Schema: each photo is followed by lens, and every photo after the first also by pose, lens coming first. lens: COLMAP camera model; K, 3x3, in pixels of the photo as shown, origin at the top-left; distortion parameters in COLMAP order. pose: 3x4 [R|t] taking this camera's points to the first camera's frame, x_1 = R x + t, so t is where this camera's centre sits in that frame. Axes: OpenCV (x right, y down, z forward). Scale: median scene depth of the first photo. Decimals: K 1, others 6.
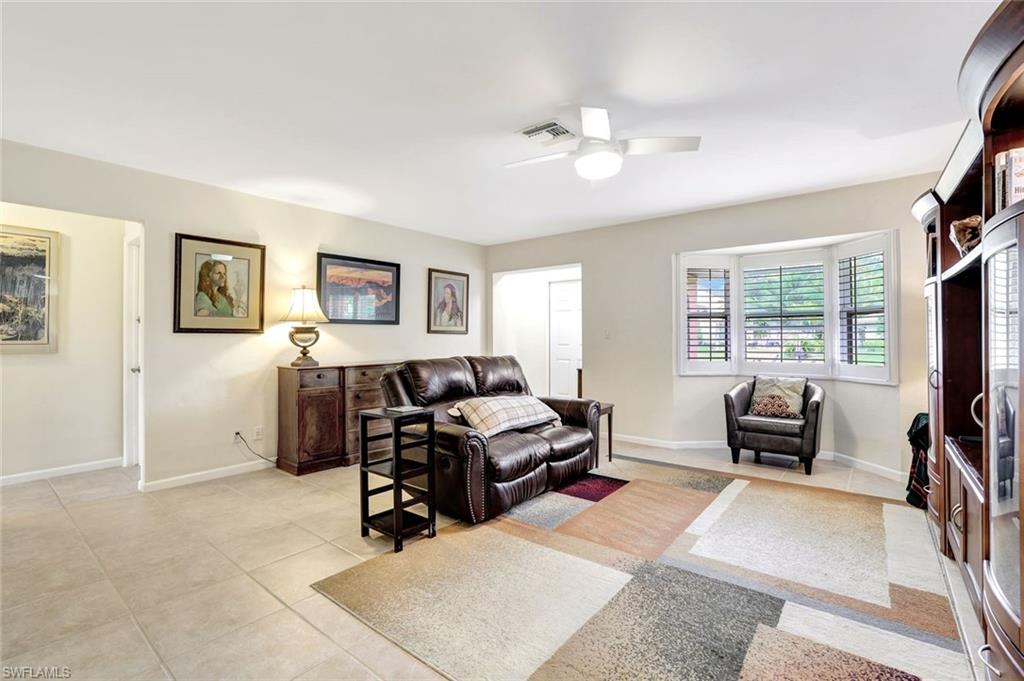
lens RADIAL K [[458.4, 0, 510.7], [0, 458.4, 337.9], [0, 0, 1]] dist [-0.032003, 0.000432]
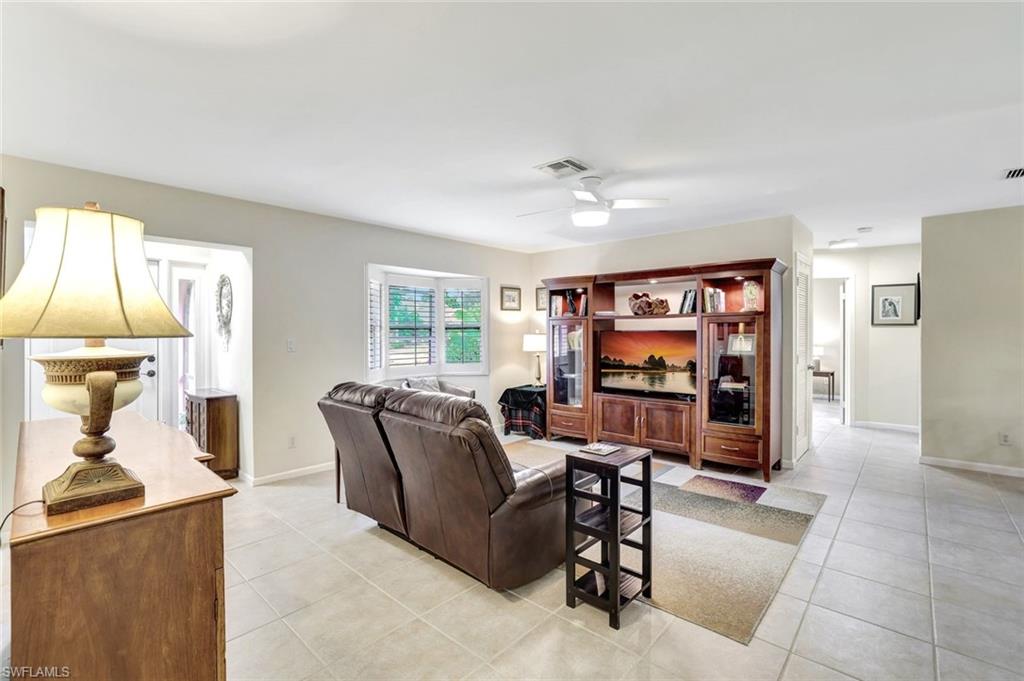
lens RADIAL K [[458.4, 0, 510.7], [0, 458.4, 337.9], [0, 0, 1]] dist [-0.032003, 0.000432]
pose [[0.057012, -0.011345, 0.998309, -0.761453], [0.006859, 0.999916, 0.010972, -0.039512], [-0.998350, 0.006222, 0.057085, 0.798571]]
